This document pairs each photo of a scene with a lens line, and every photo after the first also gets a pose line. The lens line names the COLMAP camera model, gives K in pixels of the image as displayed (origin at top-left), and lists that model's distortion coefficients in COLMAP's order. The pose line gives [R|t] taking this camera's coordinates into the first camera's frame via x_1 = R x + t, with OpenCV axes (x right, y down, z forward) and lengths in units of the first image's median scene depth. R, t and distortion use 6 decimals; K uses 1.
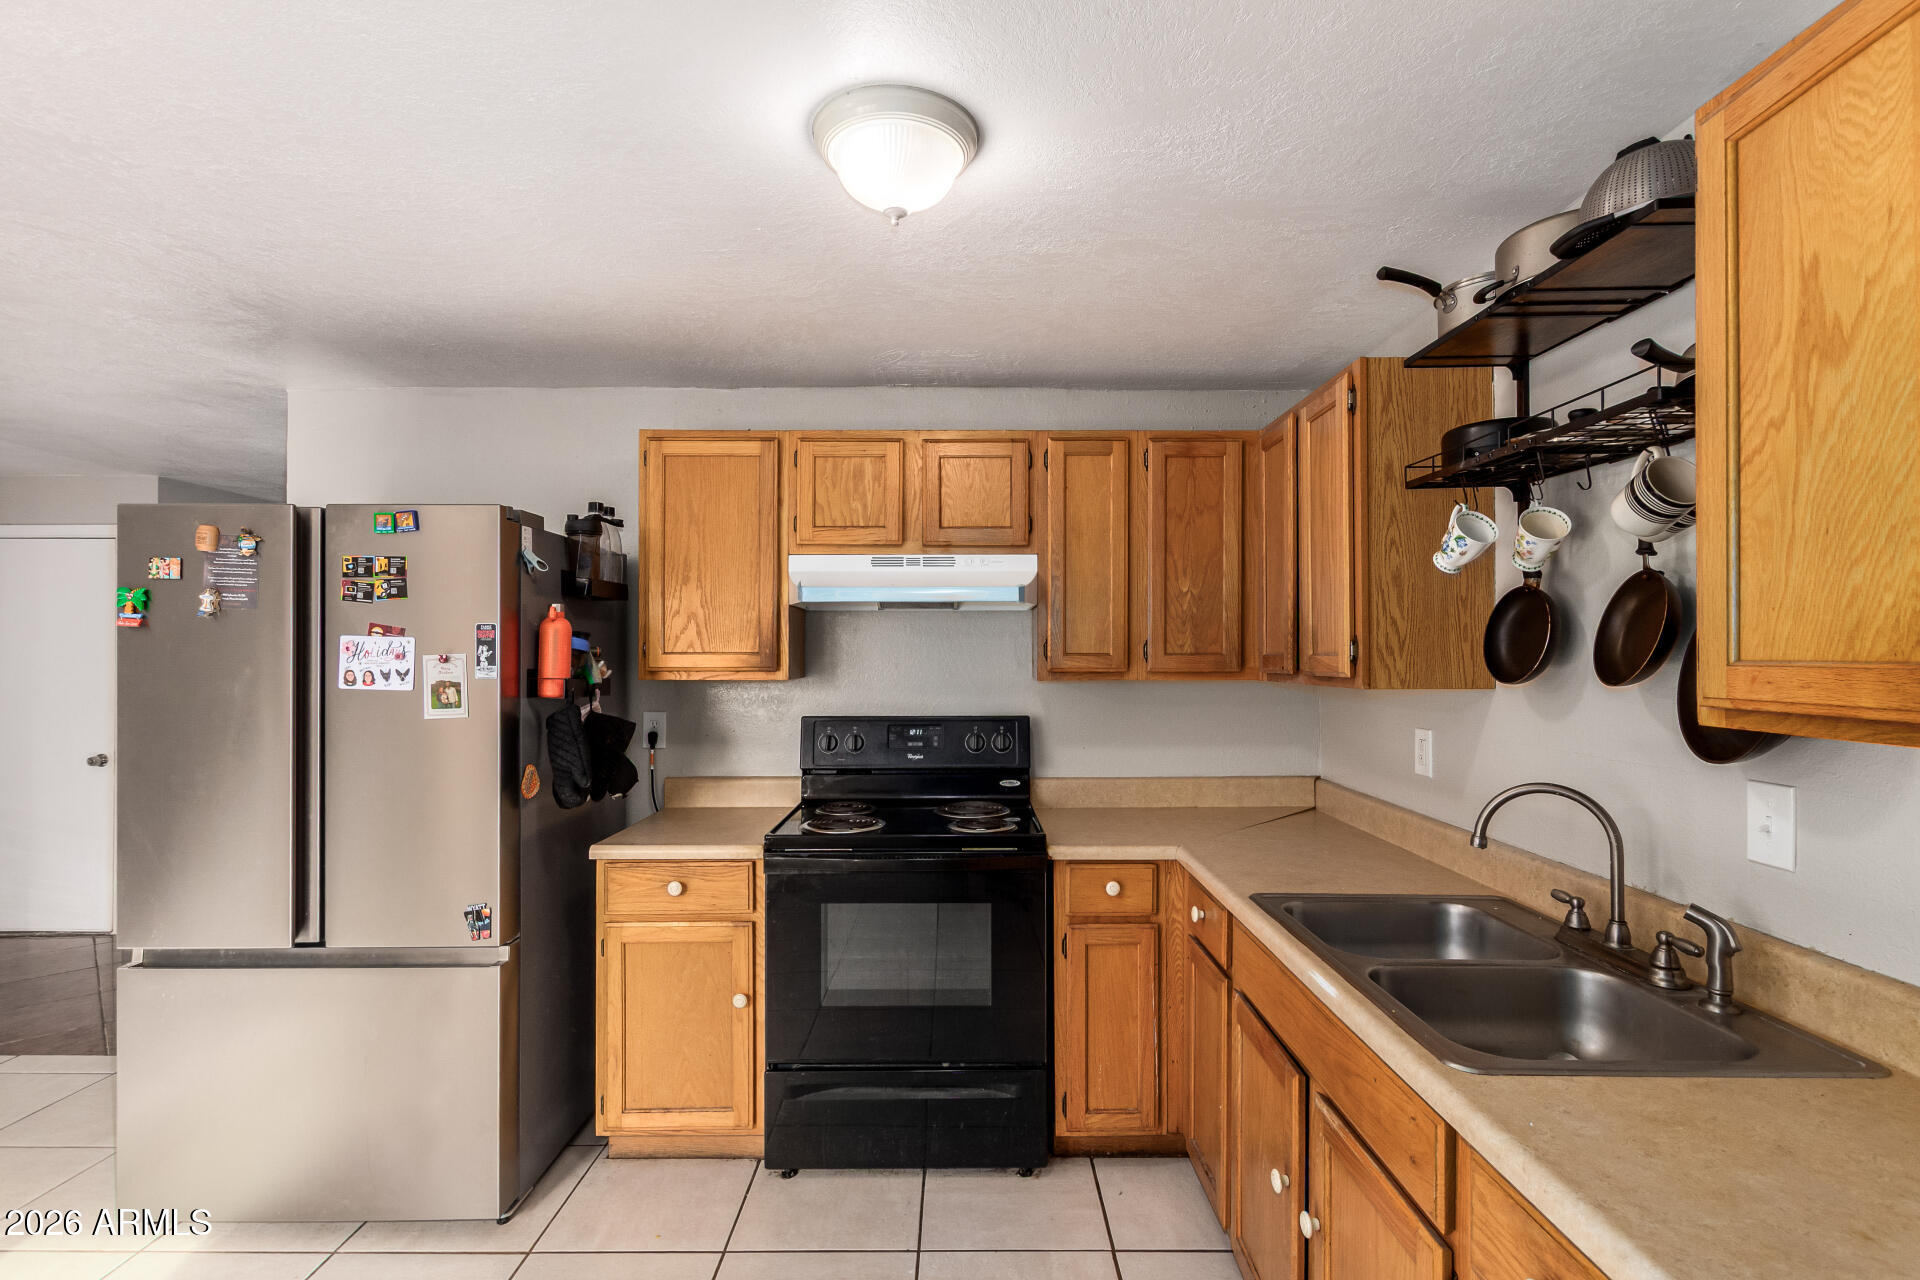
lens RADIAL K [[901.2, 0, 991.6], [0, 901.2, 651.0], [0, 0, 1]] dist [-0.000331, -0.000005]
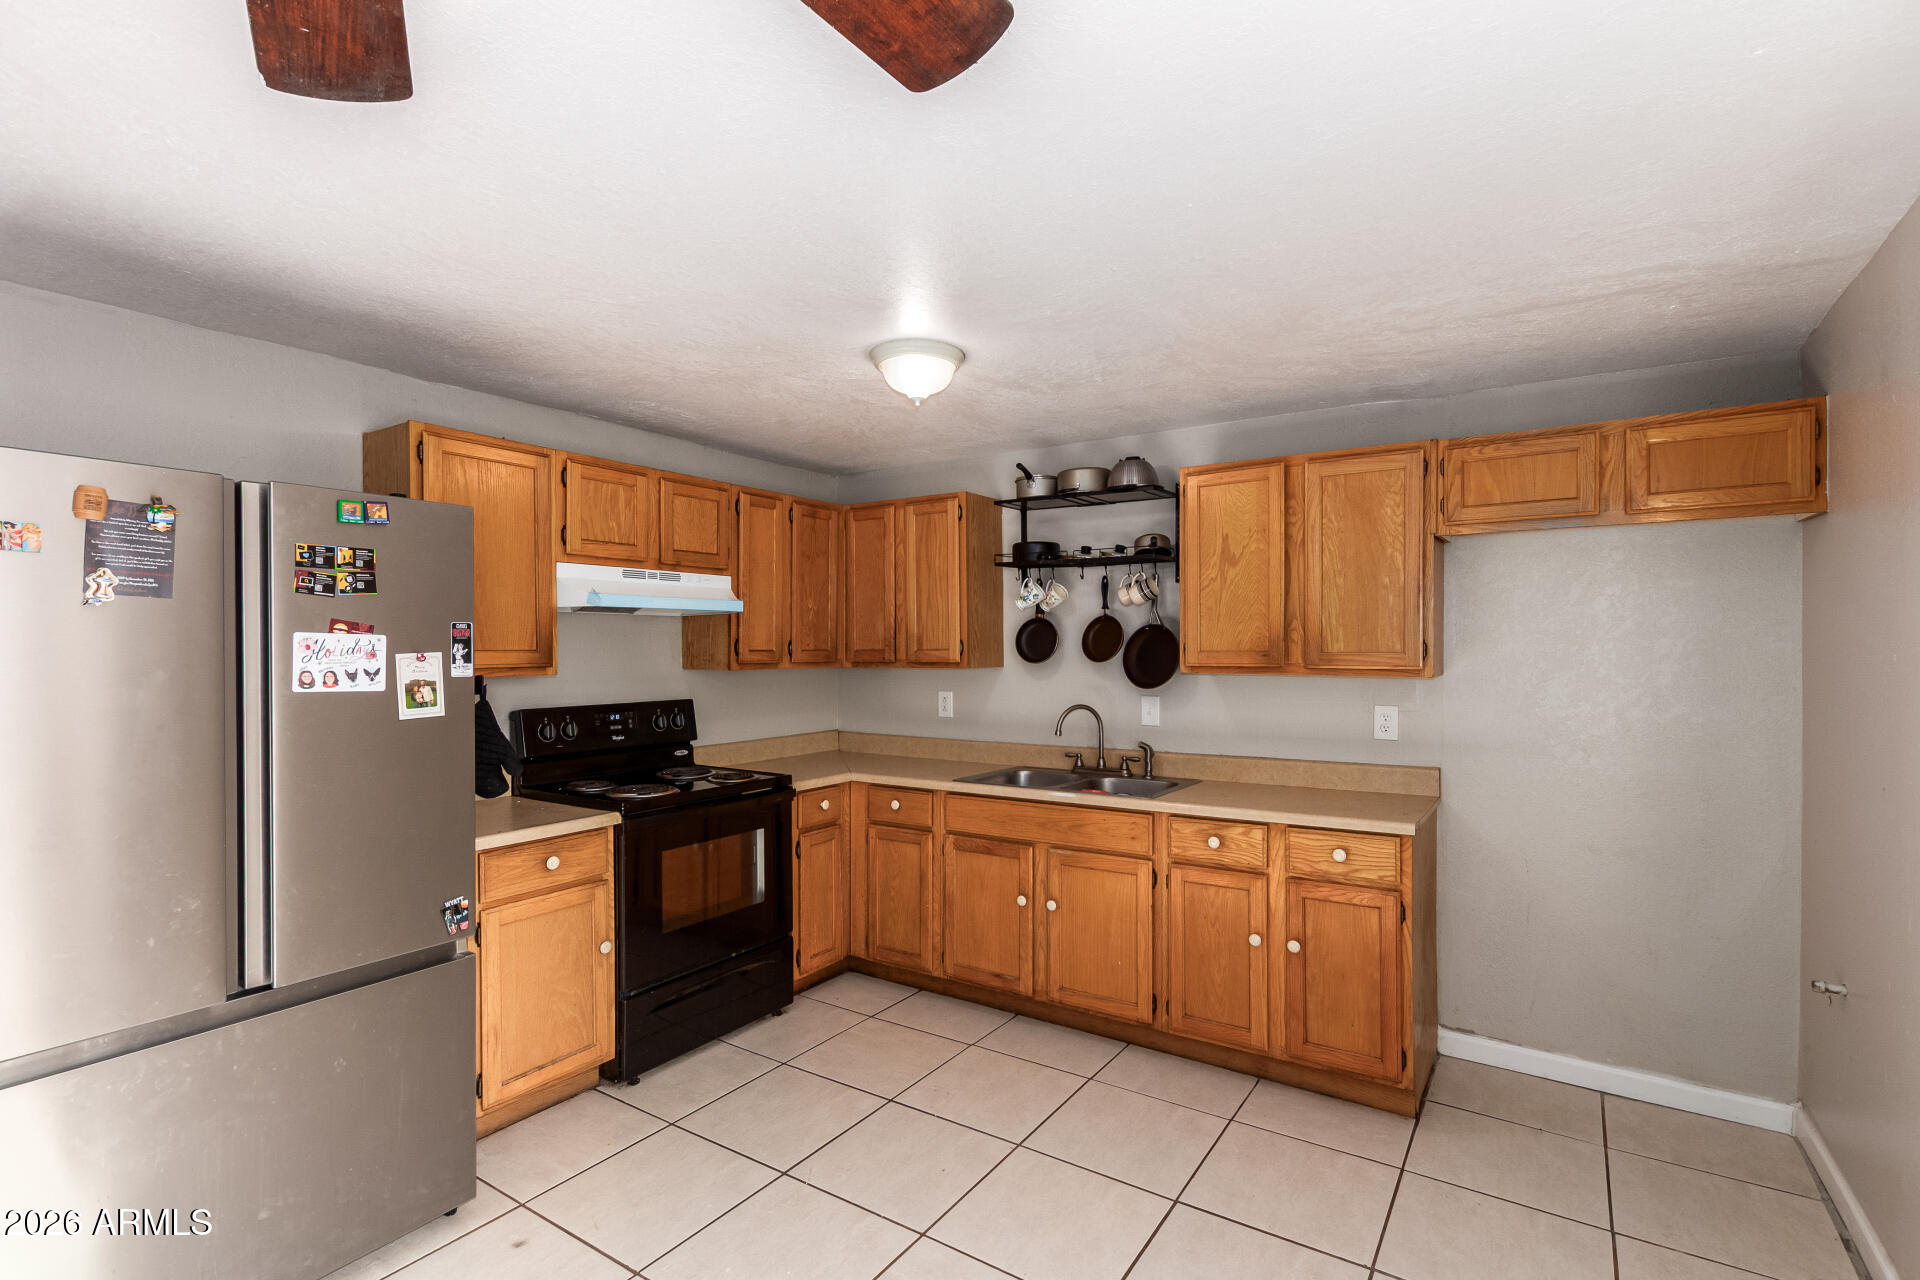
lens RADIAL K [[892.2, 0, 960.6], [0, 892.2, 654.5], [0, 0, 1]] dist [0.001125, 0.000232]
pose [[0.562063, -0.007696, 0.827059, -1.080193], [0.001482, 0.999964, 0.008299, -0.001472], [-0.827093, -0.003439, 0.562055, -0.036250]]
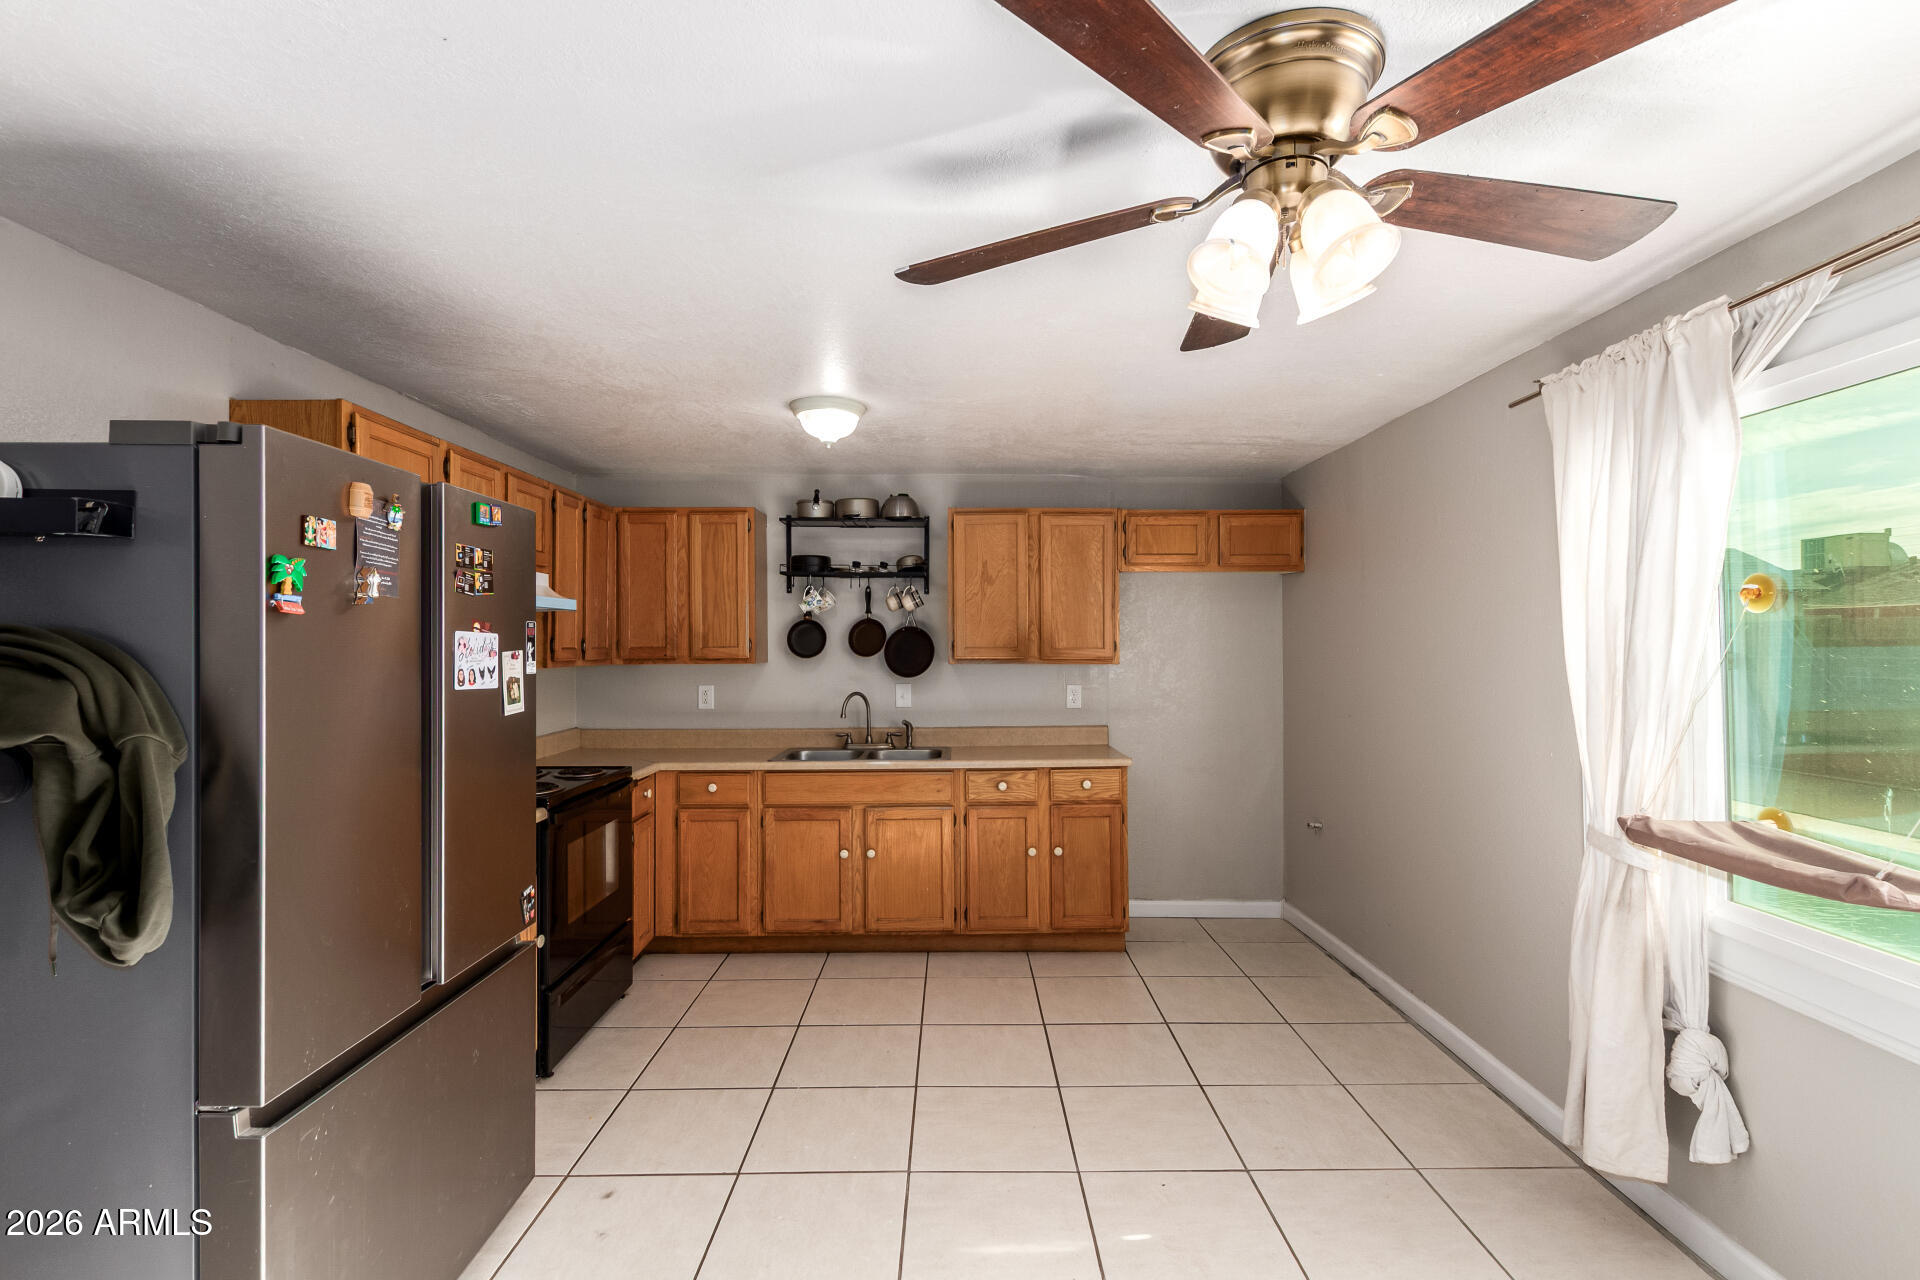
lens RADIAL K [[898.7, 0, 960.0], [0, 898.7, 640.0], [0, 0, 1]] dist [-0.000284, 0.000000]
pose [[-0.005144, 0.003209, 0.999982, -1.624075], [0.001586, 0.999994, -0.003201, -0.004457], [-0.999986, 0.001570, -0.005149, 0.499627]]
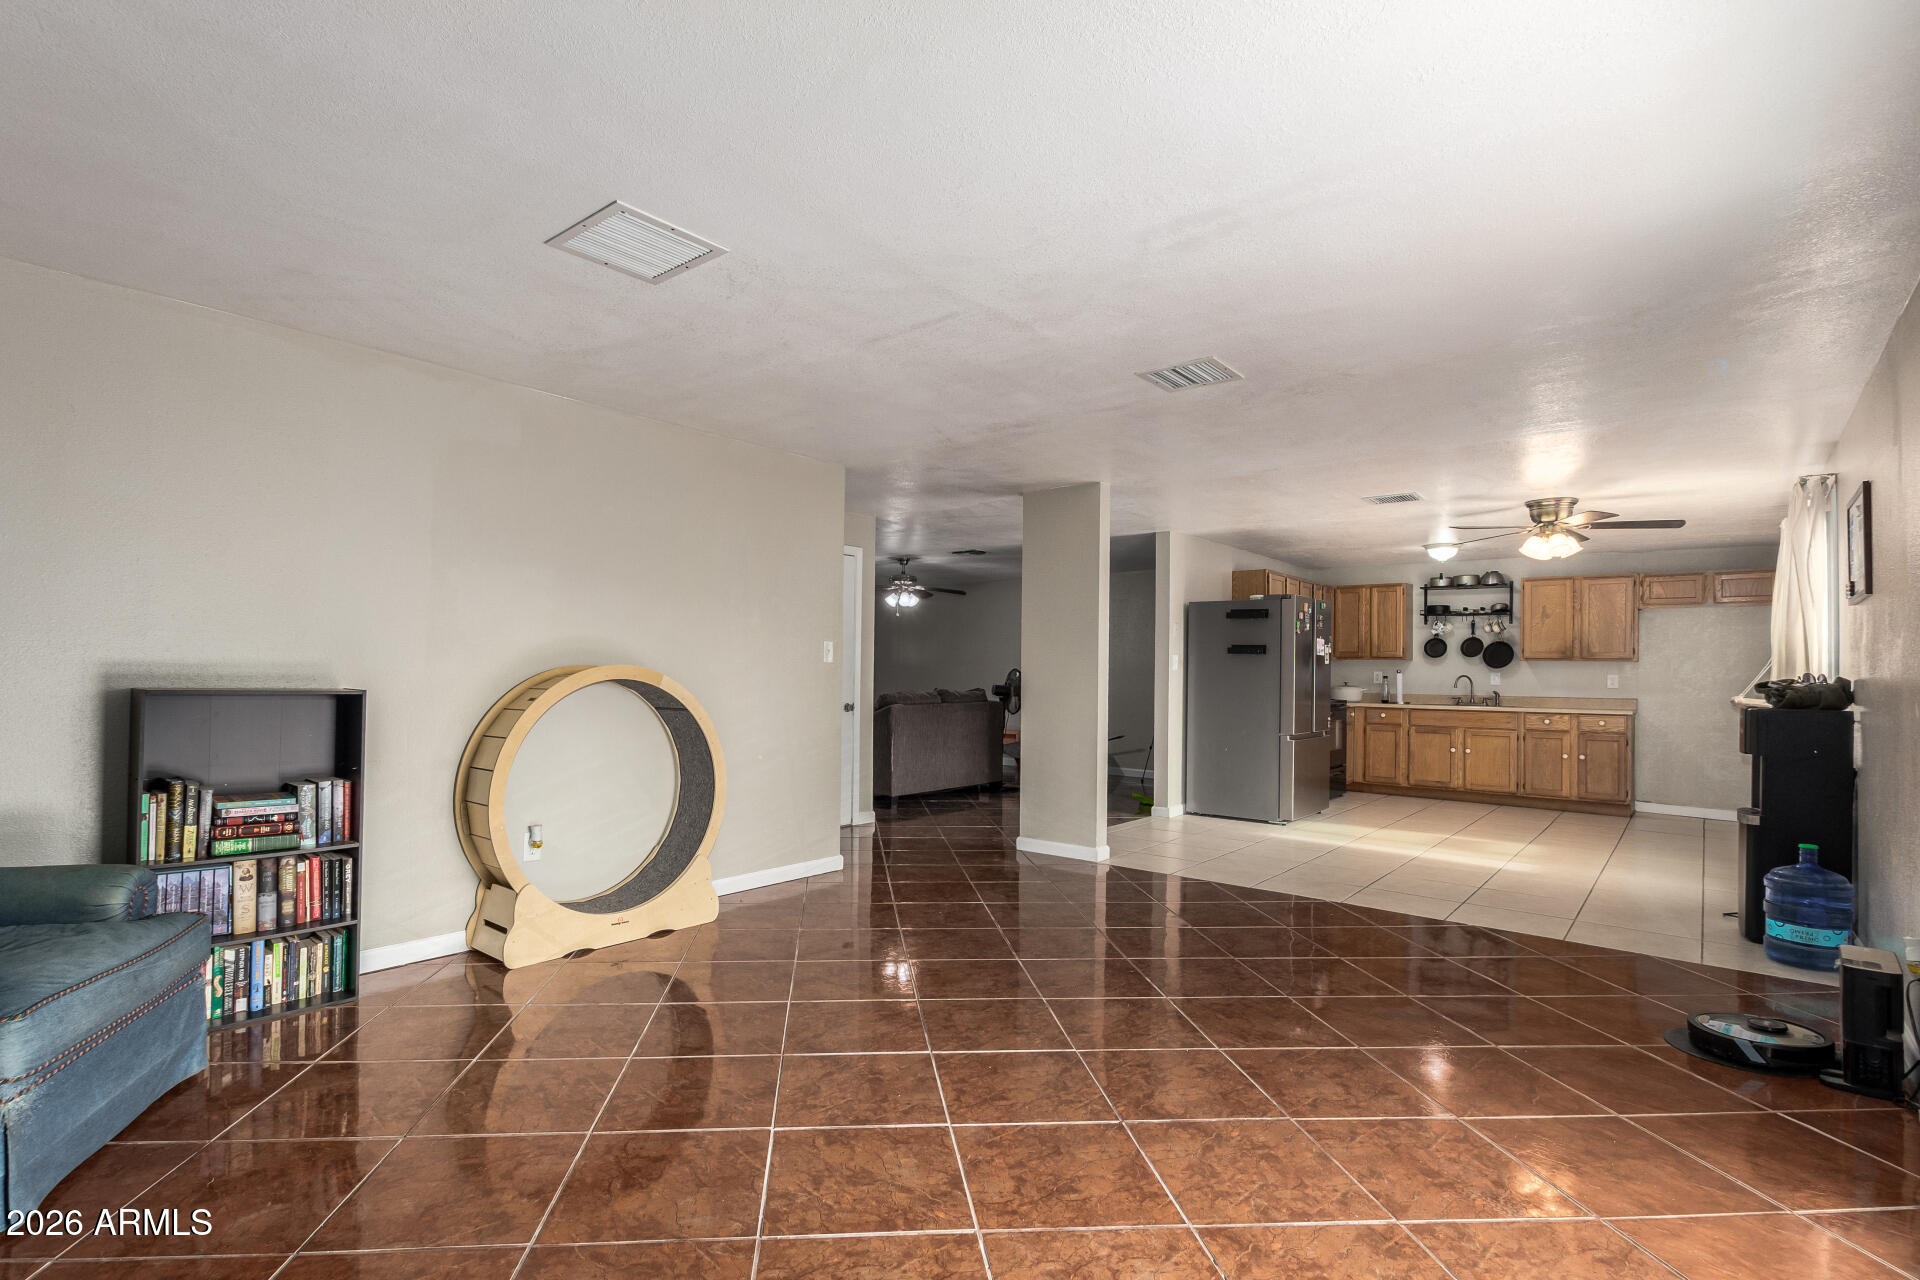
lens RADIAL K [[934.8, 0, 873.4], [0, 934.8, 667.0], [0, 0, 1]] dist [-0.001684, -0.000714]
pose [[0.668117, 0.013495, 0.743934, -4.405671], [-0.014691, 0.999880, -0.004944, 0.130648], [-0.743911, -0.007626, 0.668235, -0.094707]]
